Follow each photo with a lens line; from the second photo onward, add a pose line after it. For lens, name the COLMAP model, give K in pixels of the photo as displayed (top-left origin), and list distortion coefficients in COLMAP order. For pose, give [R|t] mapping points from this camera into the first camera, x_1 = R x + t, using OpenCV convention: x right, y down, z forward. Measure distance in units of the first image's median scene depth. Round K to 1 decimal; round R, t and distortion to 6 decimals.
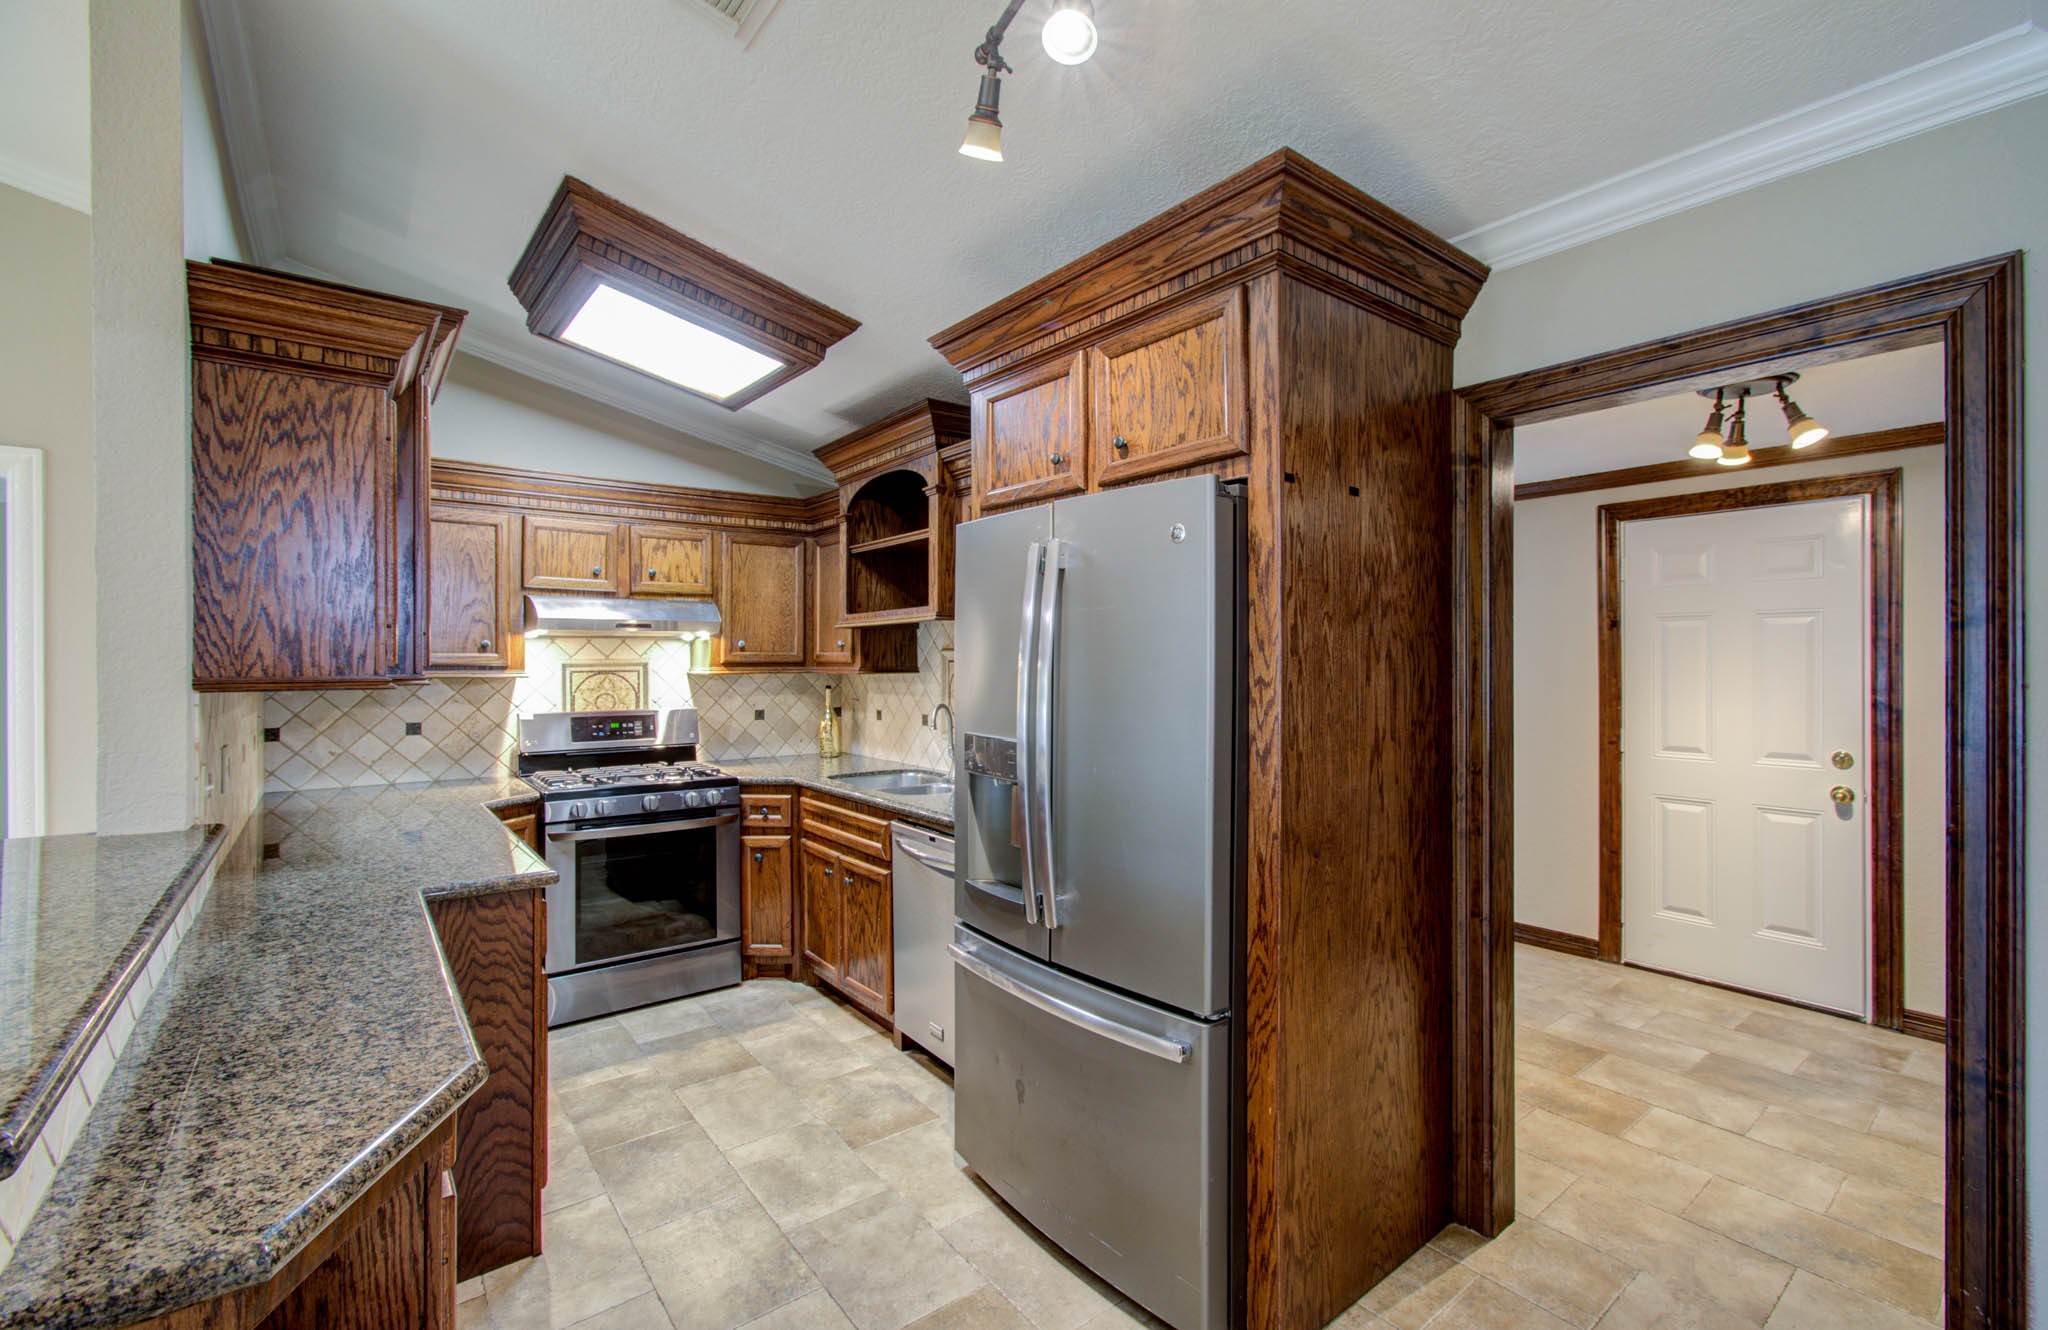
lens RADIAL K [[886.2, 0, 1015.7], [0, 886.2, 661.8], [0, 0, 1]] dist [-0.009308, -0.000797]
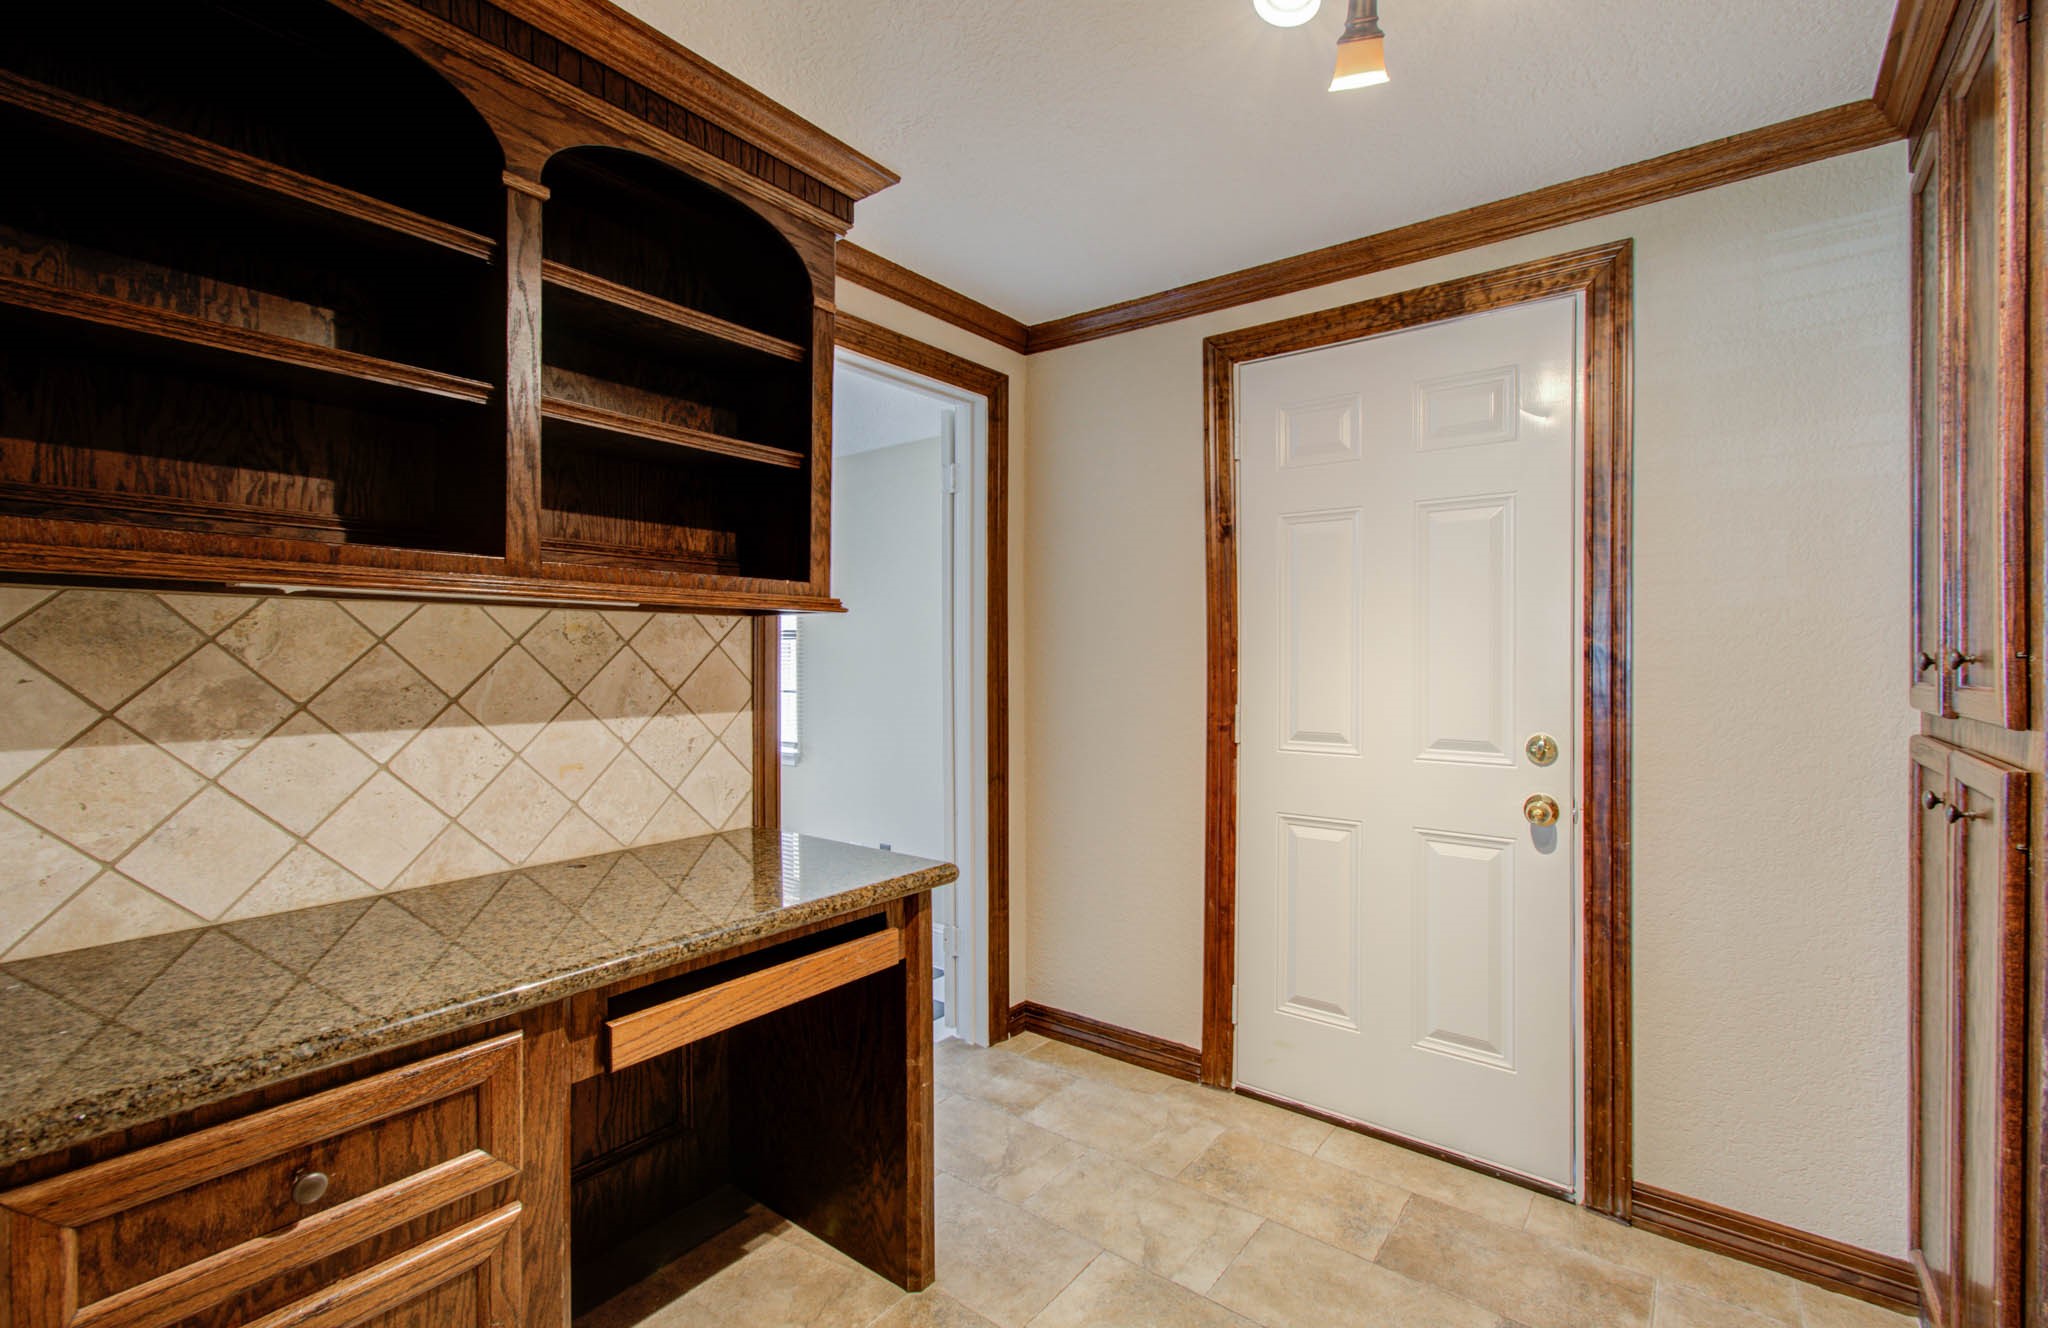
lens RADIAL K [[886.2, 0, 1040.5], [0, 886.2, 658.4], [0, 0, 1]] dist [-0.009308, -0.000797]
pose [[0.967879, 0.005258, 0.251363, 0.464615], [-0.005242, 0.999986, -0.000736, 0.052371], [-0.251363, -0.000606, 0.967893, 0.508973]]
